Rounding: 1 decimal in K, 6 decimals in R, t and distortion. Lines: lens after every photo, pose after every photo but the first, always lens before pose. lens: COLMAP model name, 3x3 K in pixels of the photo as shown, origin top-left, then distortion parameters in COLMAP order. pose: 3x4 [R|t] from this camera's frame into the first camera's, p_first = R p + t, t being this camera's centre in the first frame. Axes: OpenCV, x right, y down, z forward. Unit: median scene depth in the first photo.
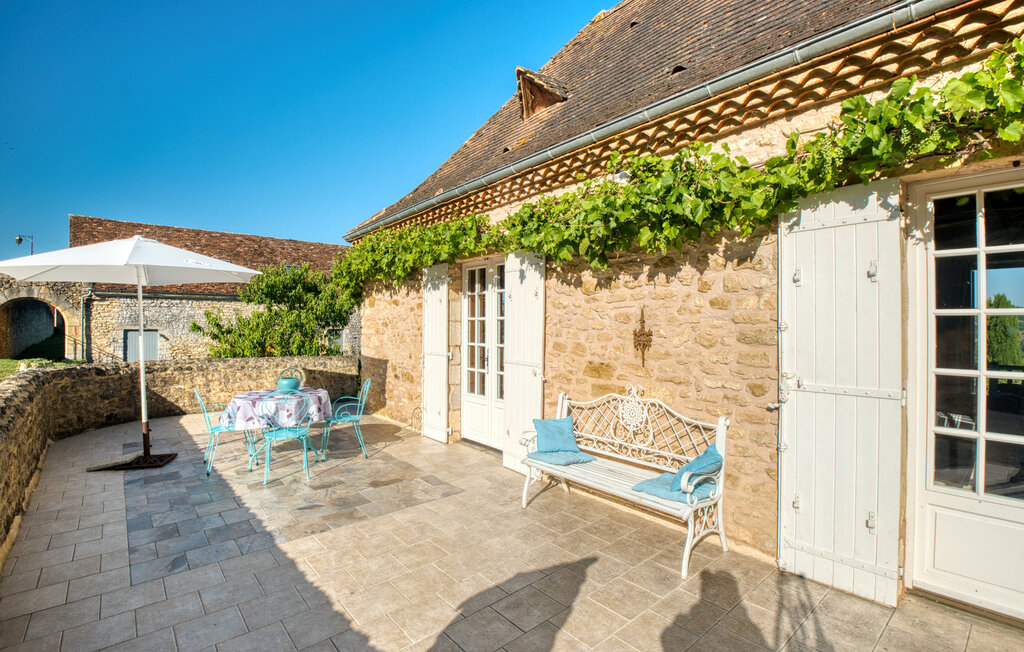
lens RADIAL K [[454.6, 0, 511.4], [0, 454.6, 312.0], [0, 0, 1]] dist [-0.001190, -0.008846]
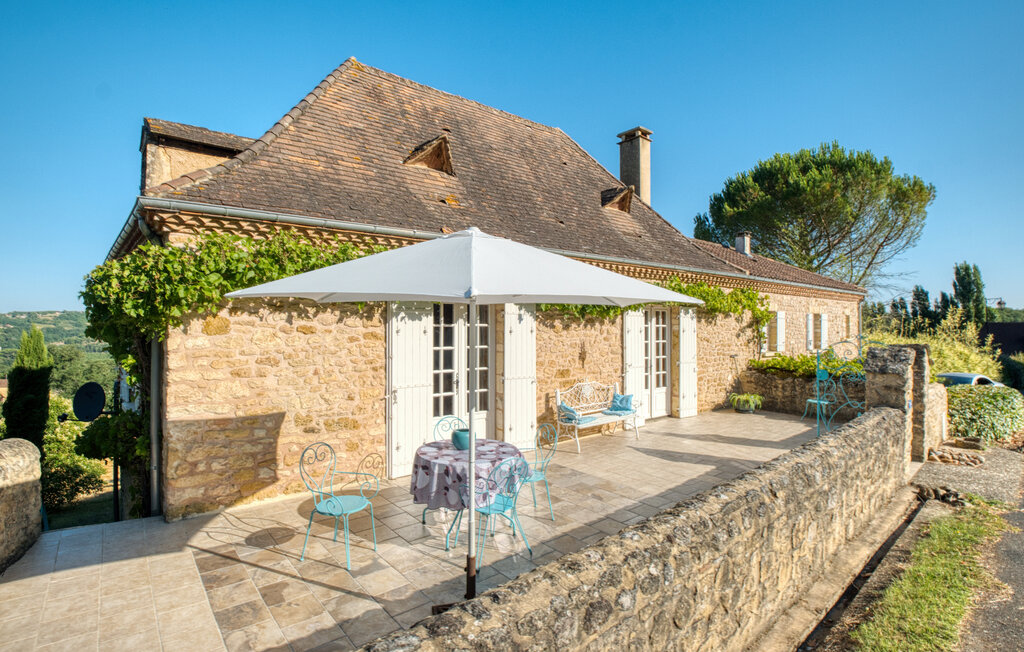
lens RADIAL K [[454.6, 0, 511.4], [0, 454.6, 312.0], [0, 0, 1]] dist [-0.001190, -0.008846]
pose [[0.062308, 0.019146, 0.997873, -1.591150], [-0.034425, 0.999262, -0.017024, -0.081577], [-0.997463, -0.033291, 0.062921, 1.034239]]
